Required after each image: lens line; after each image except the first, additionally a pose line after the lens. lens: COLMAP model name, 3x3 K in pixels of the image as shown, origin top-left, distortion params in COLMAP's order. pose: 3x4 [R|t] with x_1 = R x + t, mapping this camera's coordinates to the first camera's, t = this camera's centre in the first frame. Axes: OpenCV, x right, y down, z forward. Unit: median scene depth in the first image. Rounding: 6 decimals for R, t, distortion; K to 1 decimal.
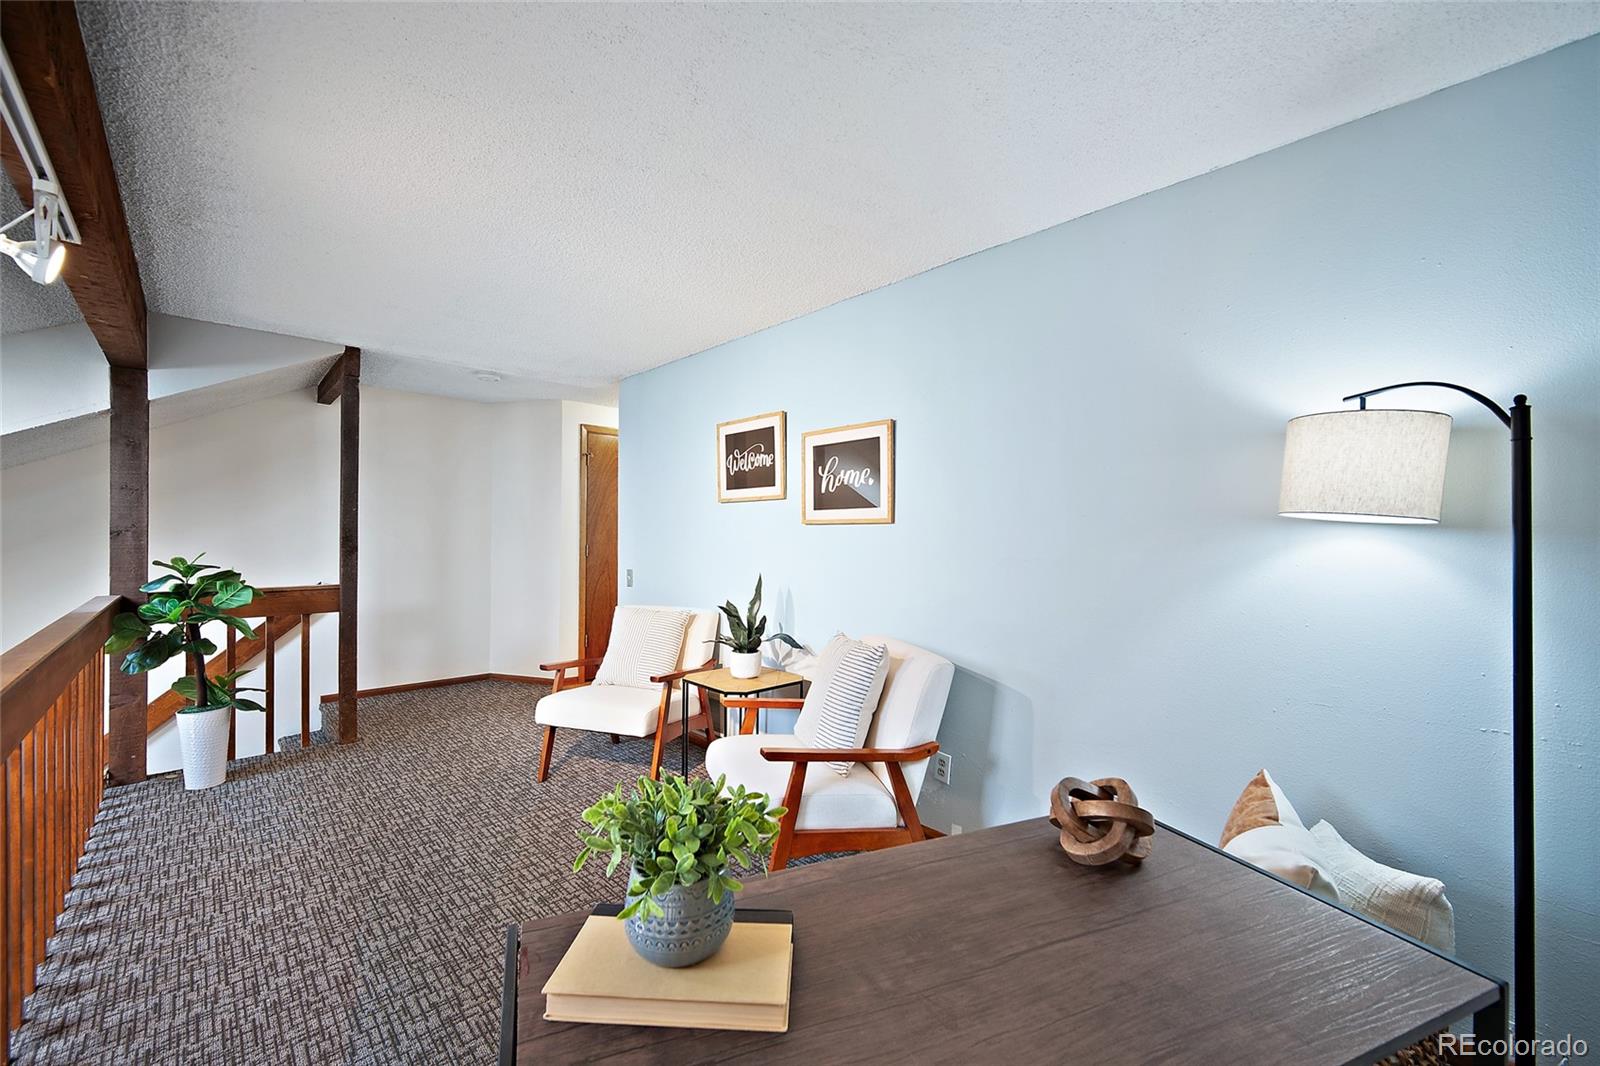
lens RADIAL K [[638.6, 0, 790.5], [0, 638.6, 529.3], [0, 0, 1]] dist [-0.001697, 0.000230]
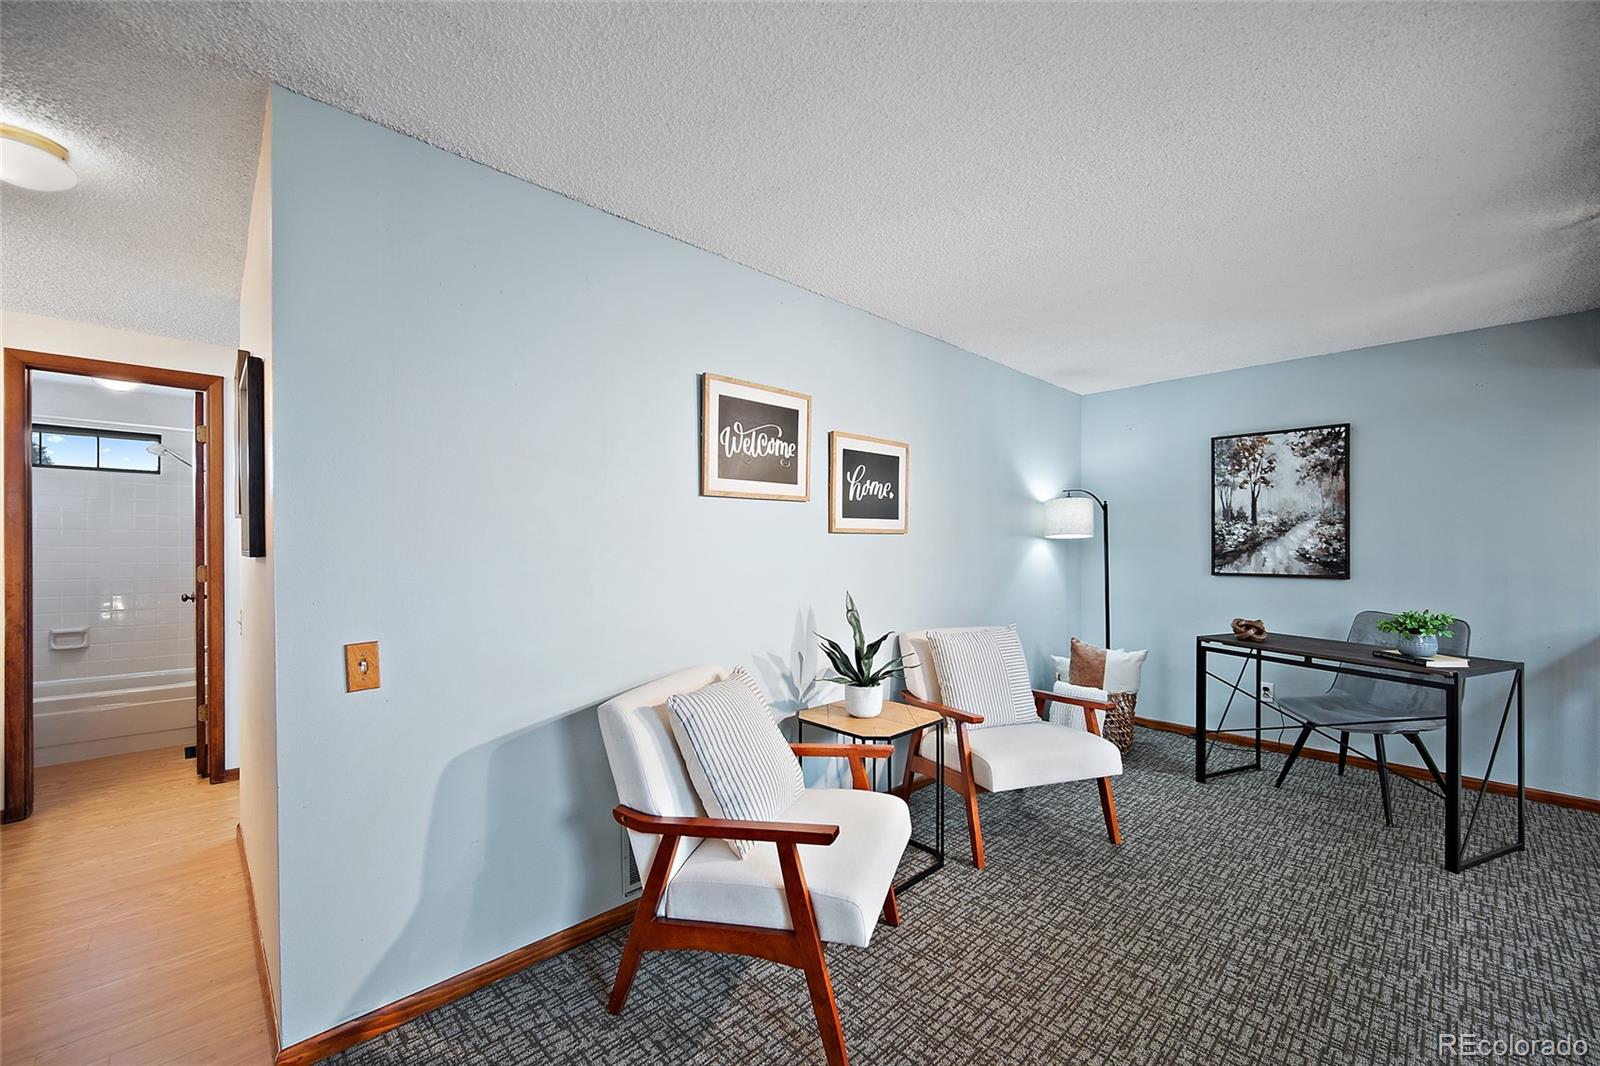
lens RADIAL K [[638.6, 0, 790.5], [0, 638.6, 542.3], [0, 0, 1]] dist [-0.001697, 0.000230]
pose [[-0.008050, 0.000865, 0.999967, -0.886604], [-0.001453, 0.999999, -0.000877, 0.006555], [-0.999967, -0.001460, -0.008049, 1.082061]]
